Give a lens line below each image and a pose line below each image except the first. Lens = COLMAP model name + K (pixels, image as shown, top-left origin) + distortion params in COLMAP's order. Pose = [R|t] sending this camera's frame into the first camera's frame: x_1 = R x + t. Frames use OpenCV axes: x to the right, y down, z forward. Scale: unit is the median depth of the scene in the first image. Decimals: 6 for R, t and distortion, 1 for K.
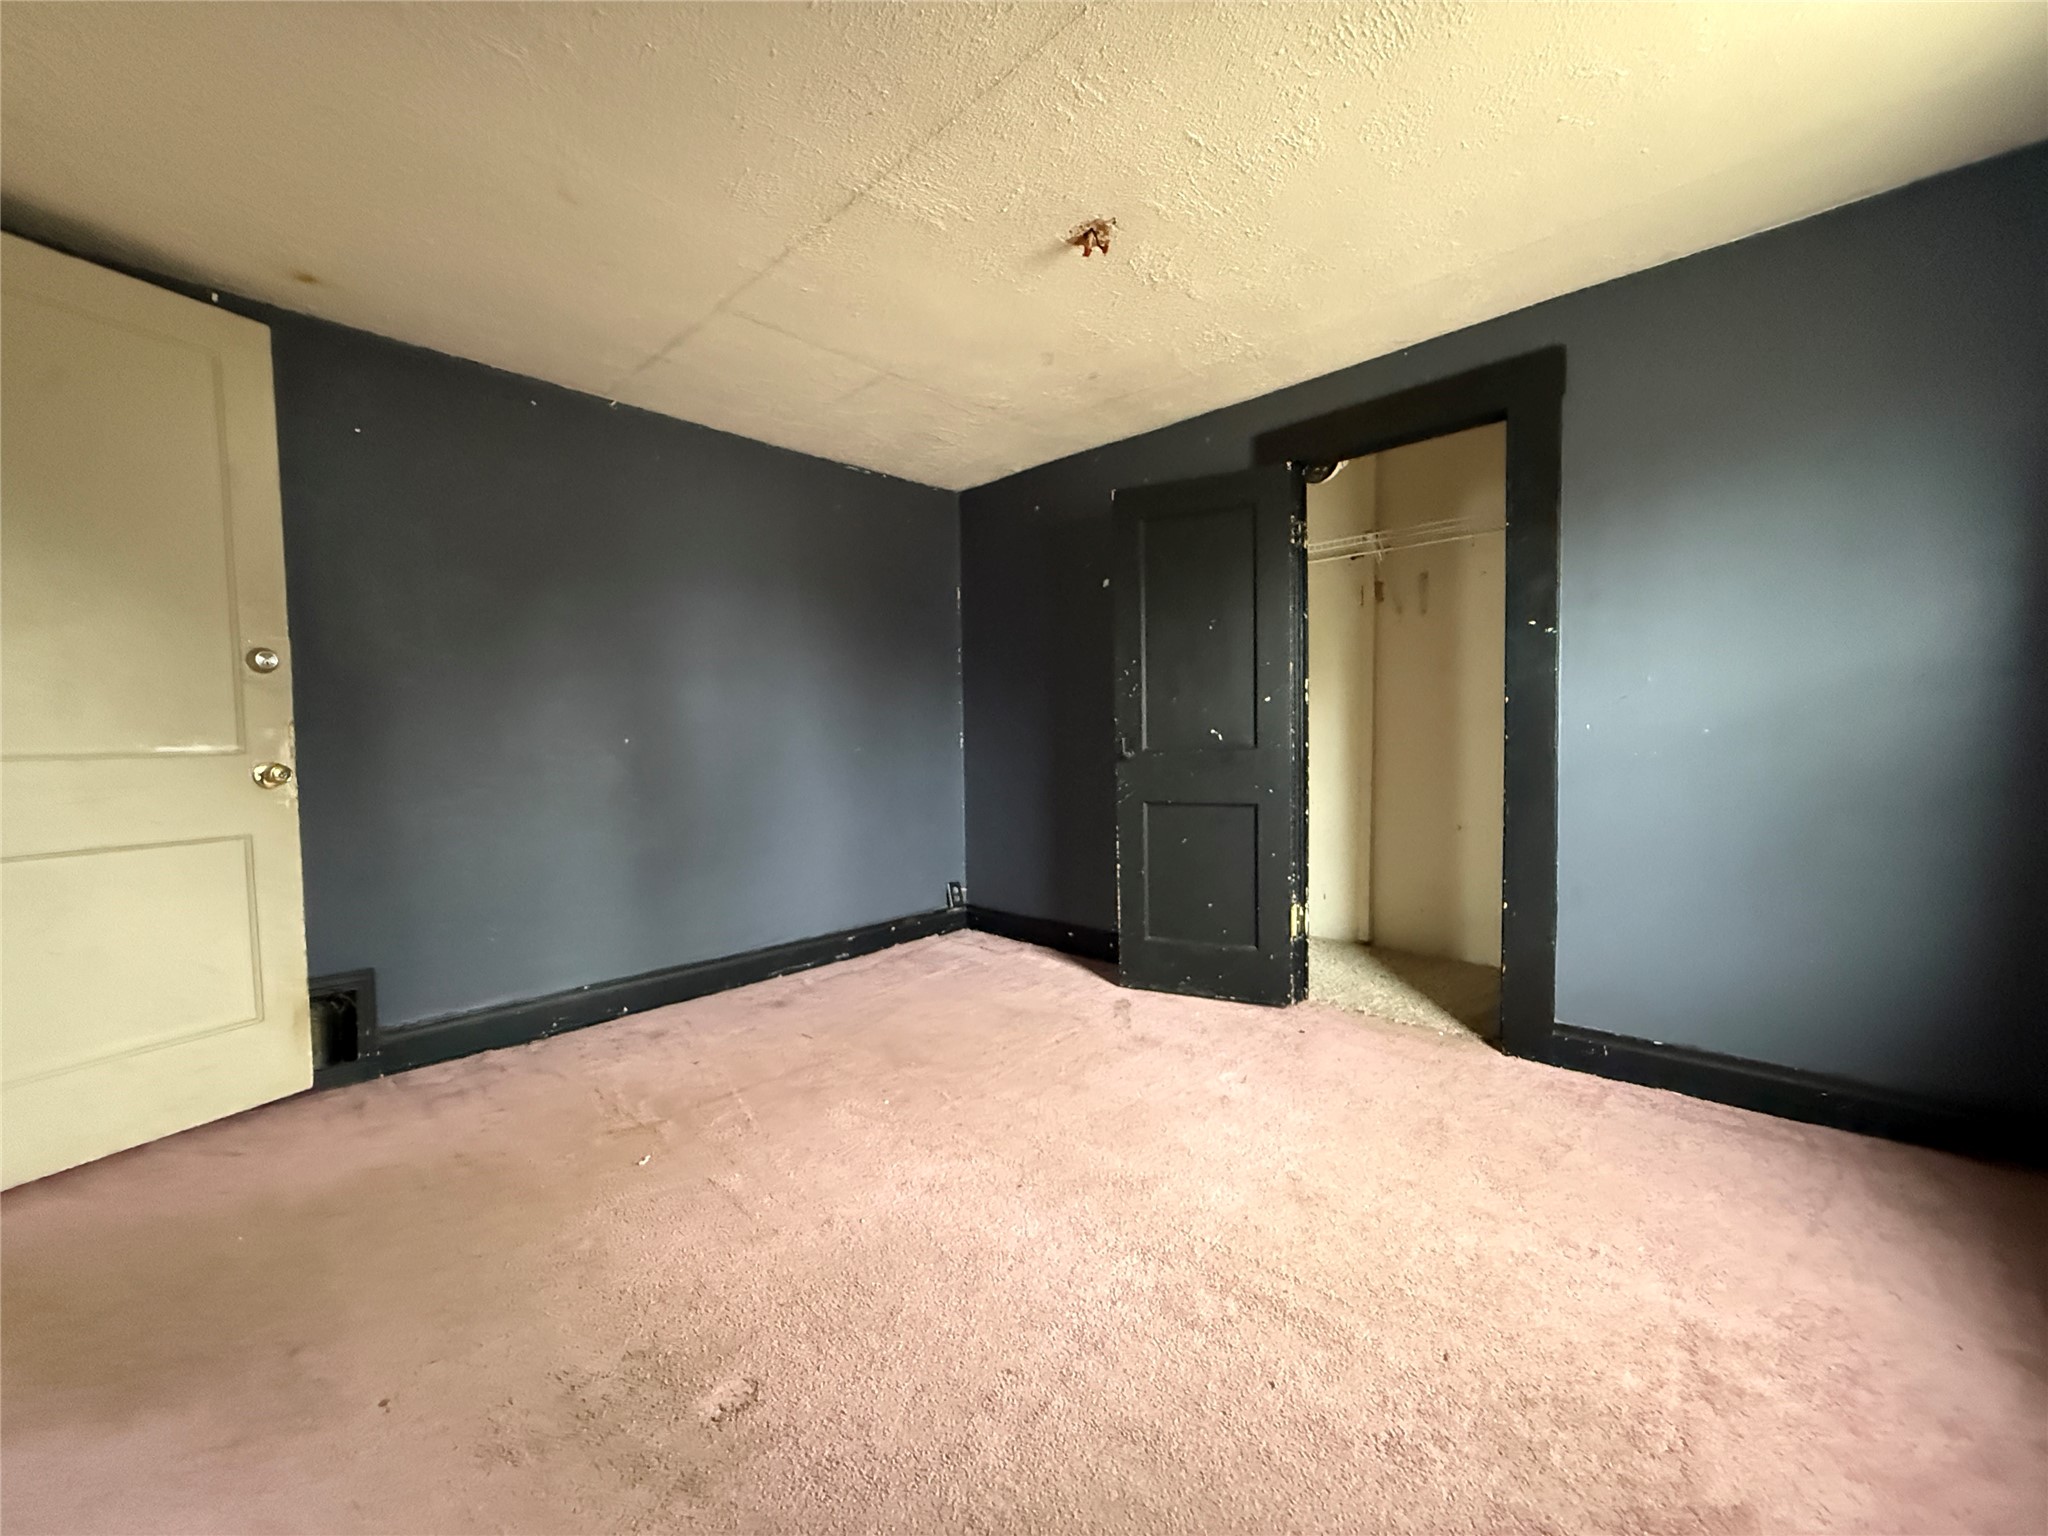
lens RADIAL K [[821.2, 0, 1024.0], [0, 821.2, 768.0], [0, 0, 1]] dist [0.000304, 0.000014]
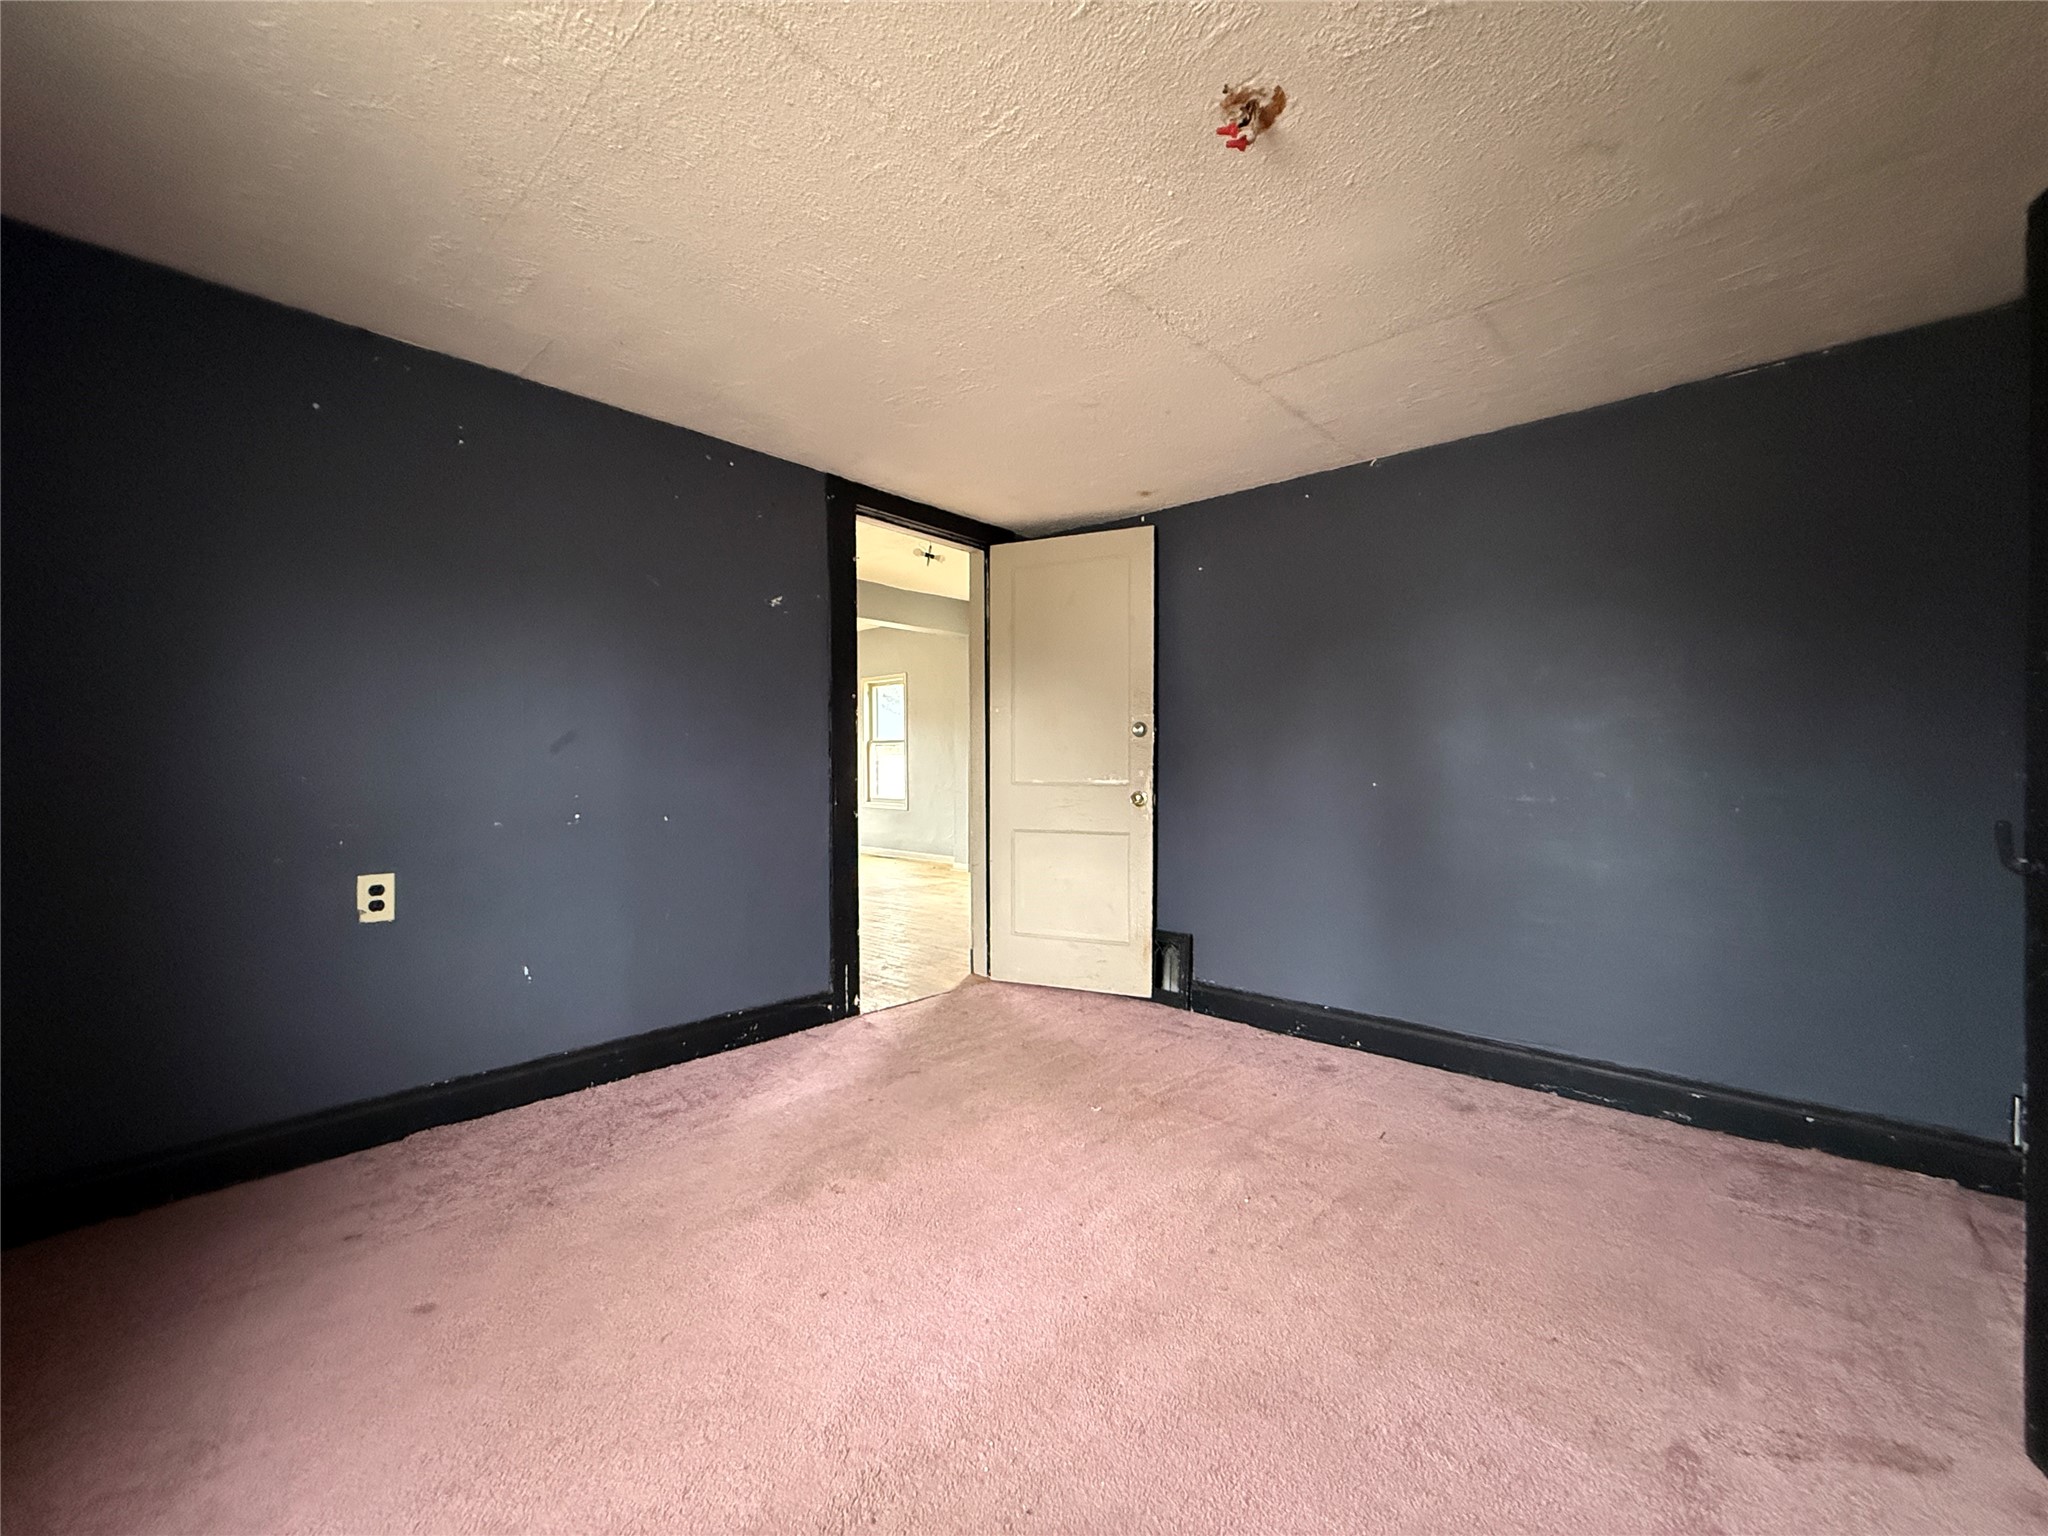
lens RADIAL K [[843.0, 0, 1024.0], [0, 843.0, 768.0], [0, 0, 1]] dist [0.002086, 0.000152]
pose [[-0.007387, 0.014469, -0.999868, 0.686953], [-0.039606, 0.999106, 0.014751, -0.060852], [0.999188, 0.039710, -0.006807, 0.690449]]
